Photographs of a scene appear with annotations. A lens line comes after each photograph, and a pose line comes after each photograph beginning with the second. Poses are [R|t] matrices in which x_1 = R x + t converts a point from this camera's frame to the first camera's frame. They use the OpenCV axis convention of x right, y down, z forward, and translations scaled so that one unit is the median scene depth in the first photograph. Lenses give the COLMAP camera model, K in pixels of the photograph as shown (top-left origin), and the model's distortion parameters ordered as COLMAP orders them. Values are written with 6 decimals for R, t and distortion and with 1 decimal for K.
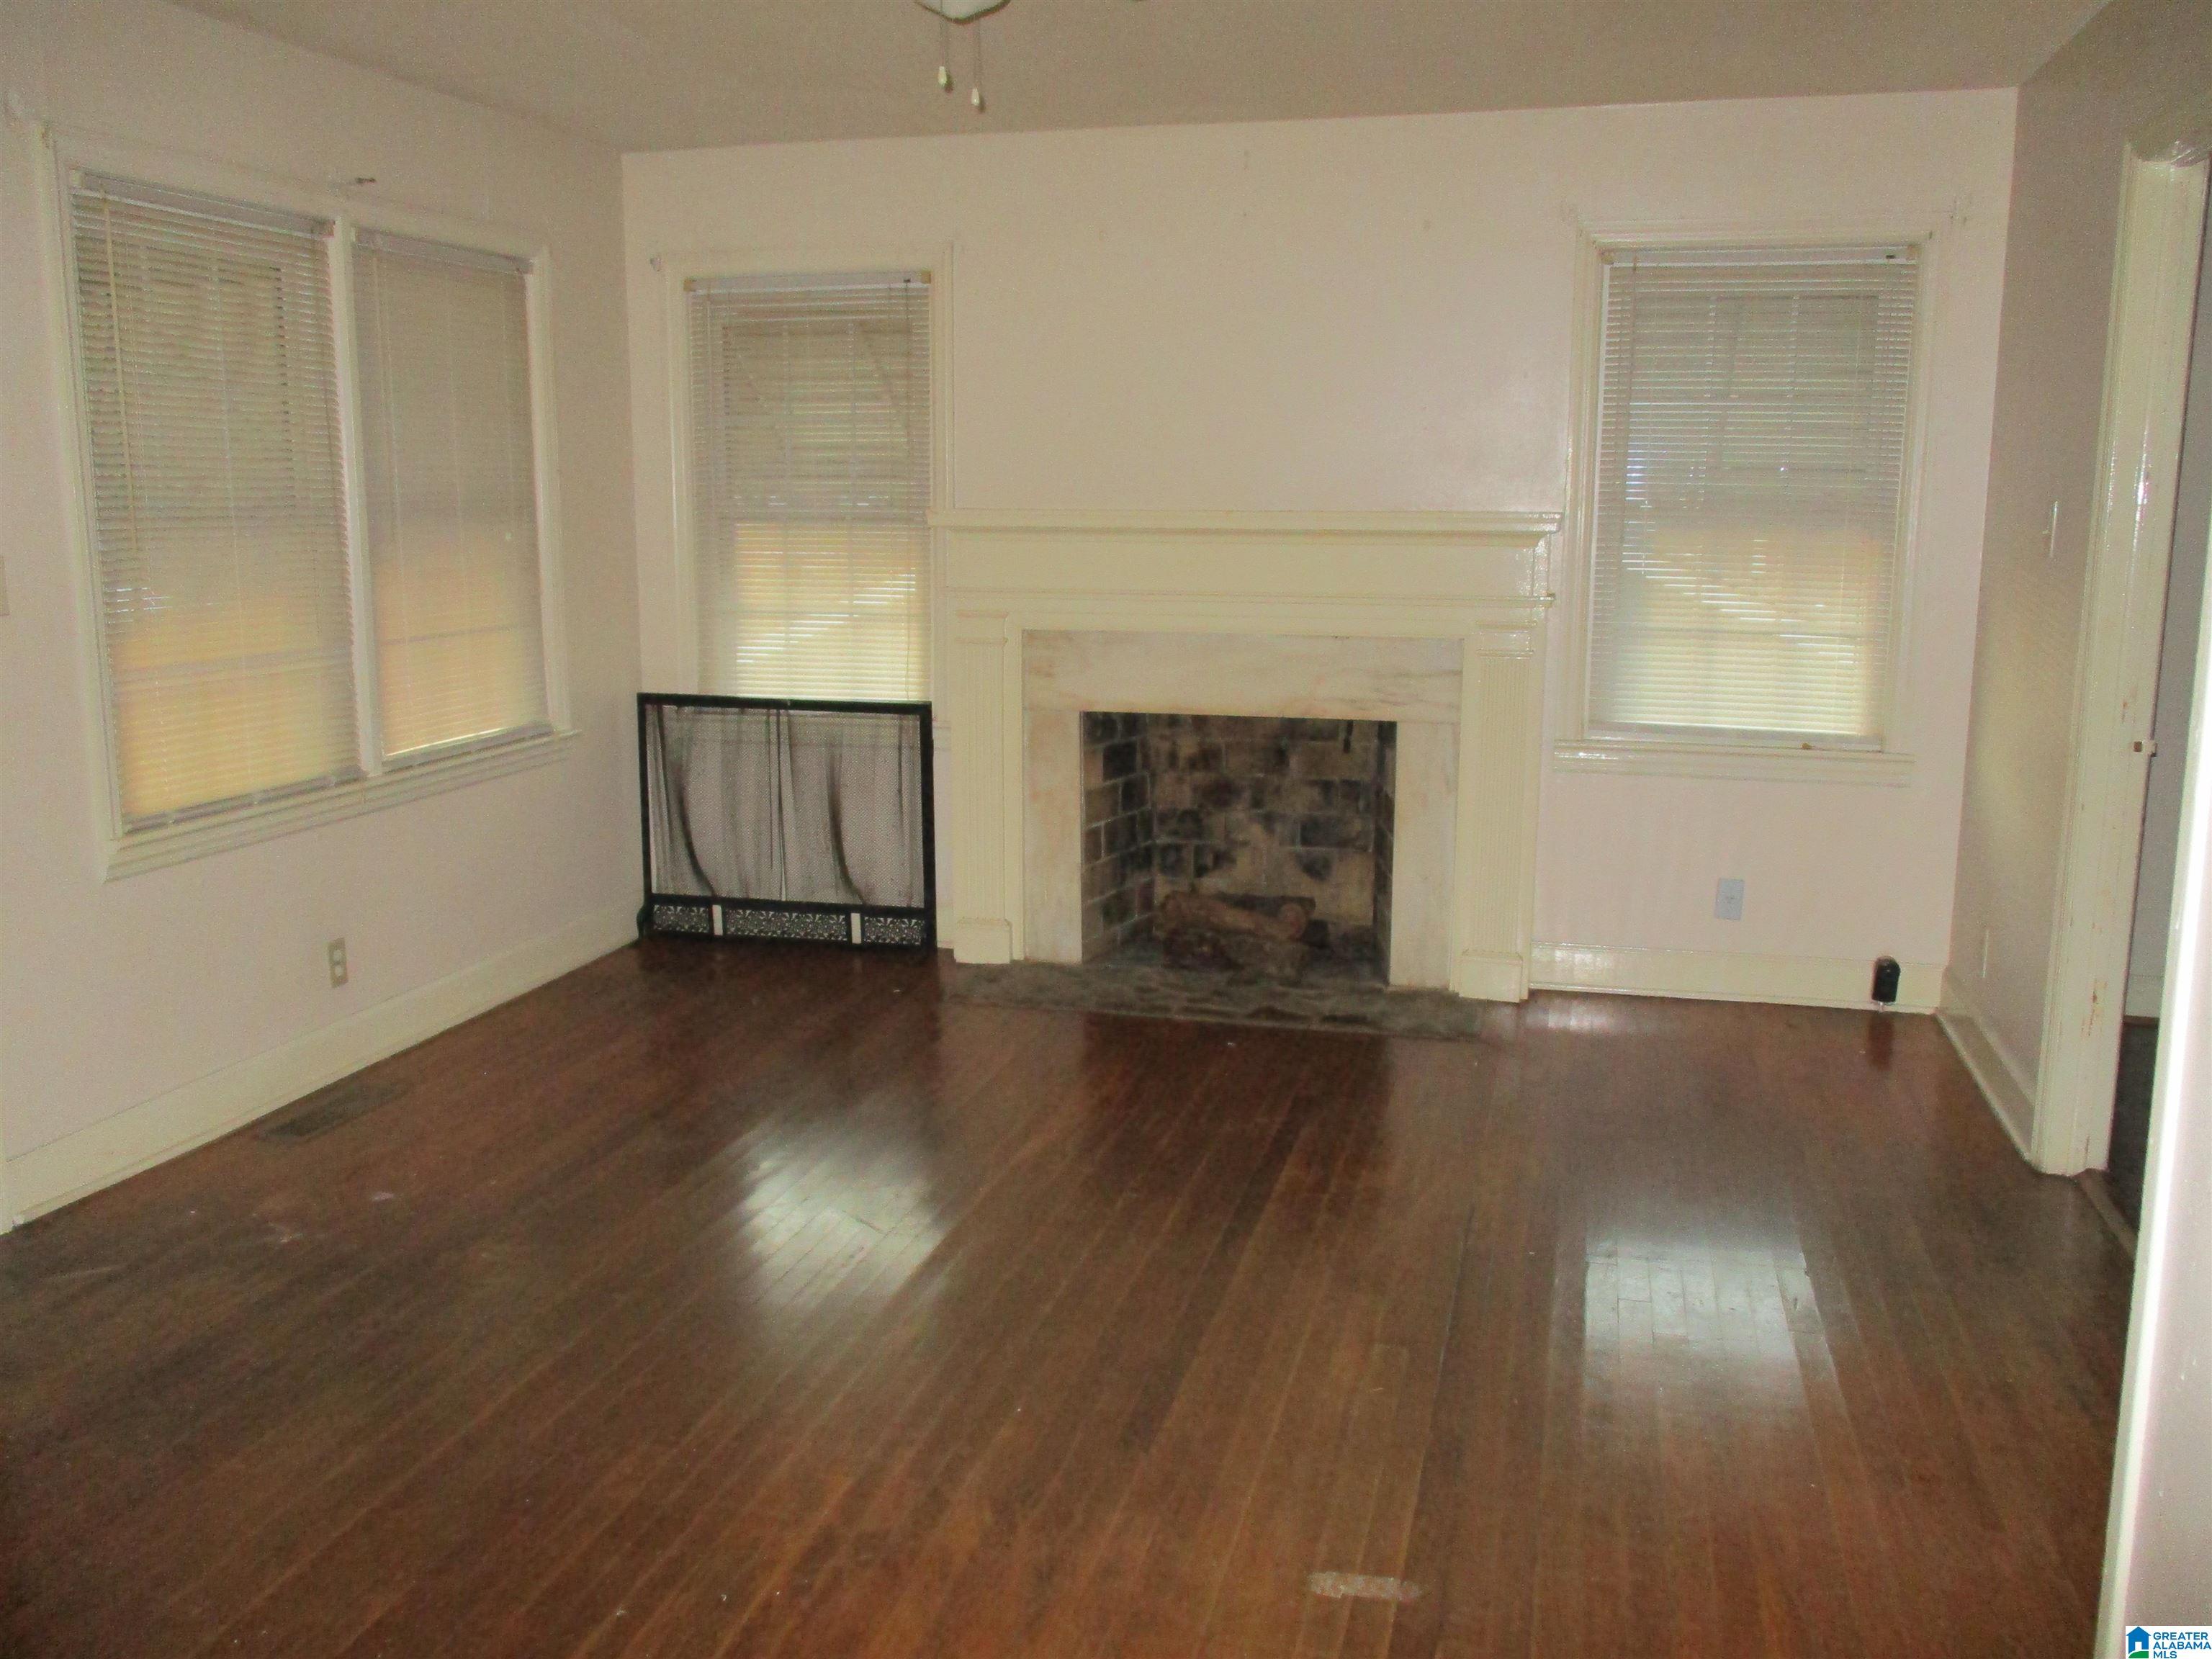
lens RADIAL K [[1837.7, 0, 1103.0], [0, 1837.7, 833.1], [0, 0, 1]] dist [-0.045034, 0.028829]
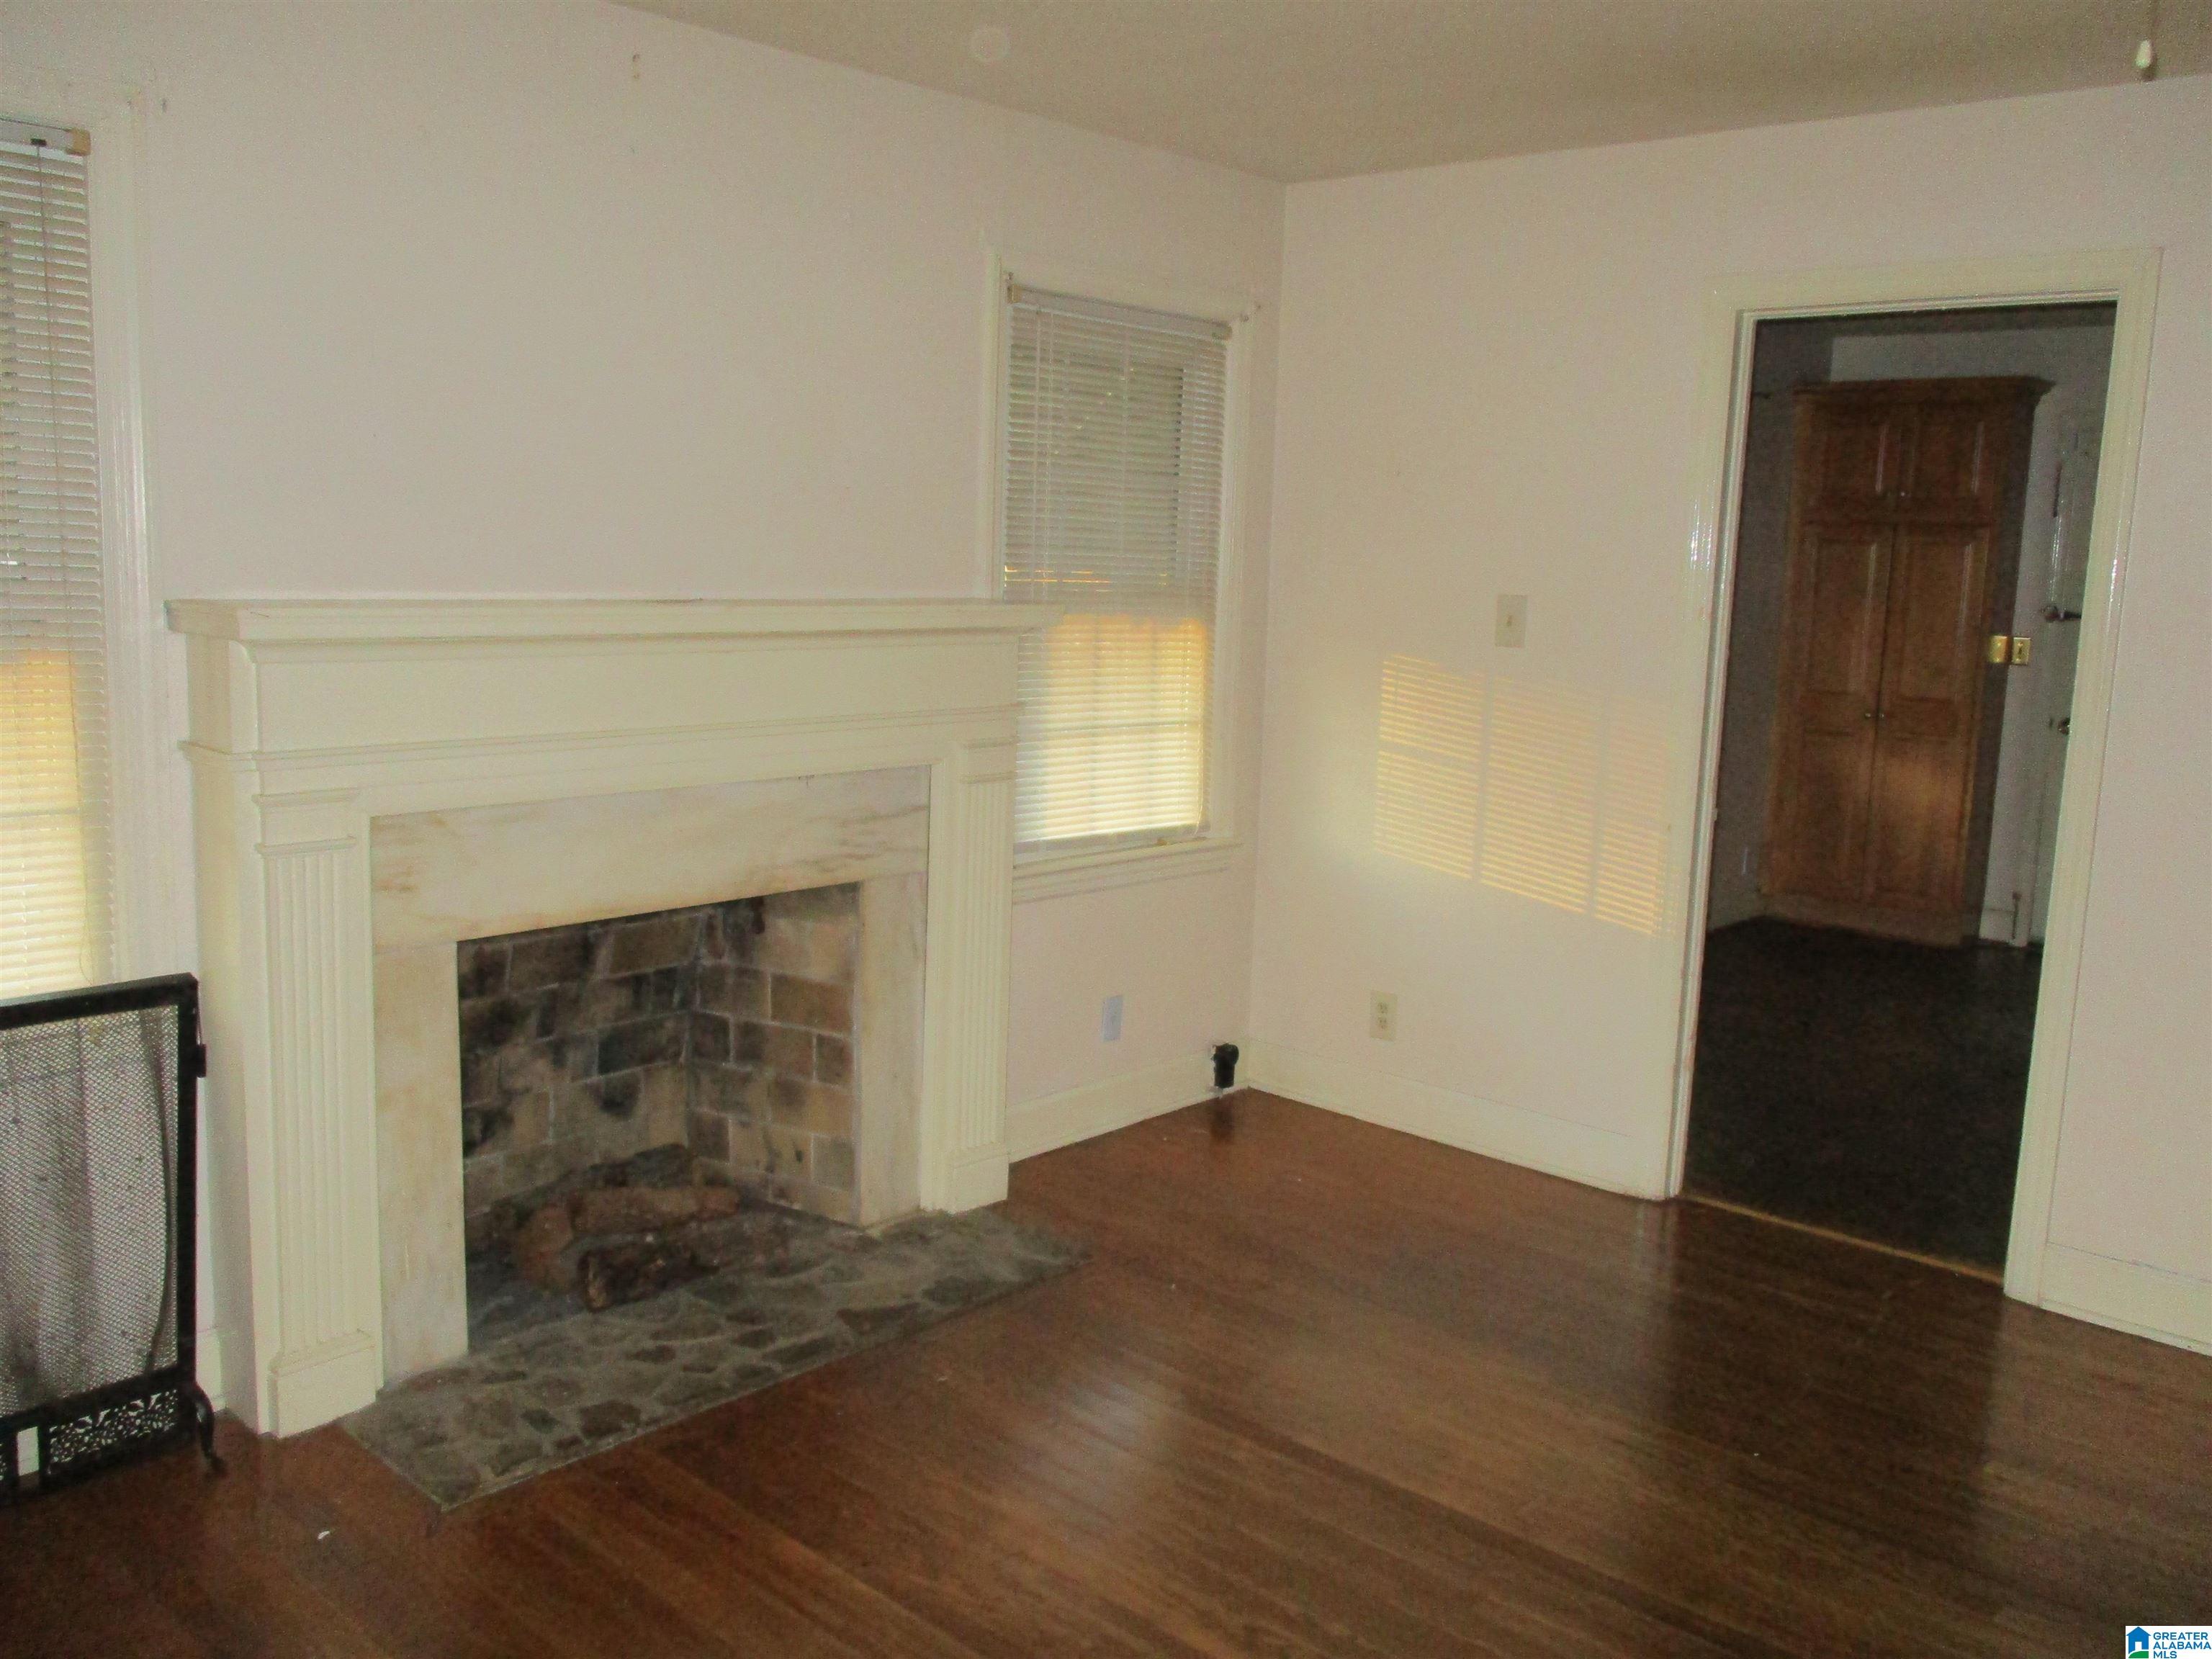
lens RADIAL K [[1837.7, 0, 1105.5], [0, 1837.7, 825.7], [0, 0, 1]] dist [-0.045034, 0.028829]
pose [[0.461626, -0.123235, 0.878473, -0.470712], [0.131097, 0.988907, 0.069838, -0.128589], [-0.877334, 0.082927, 0.472661, 0.589823]]
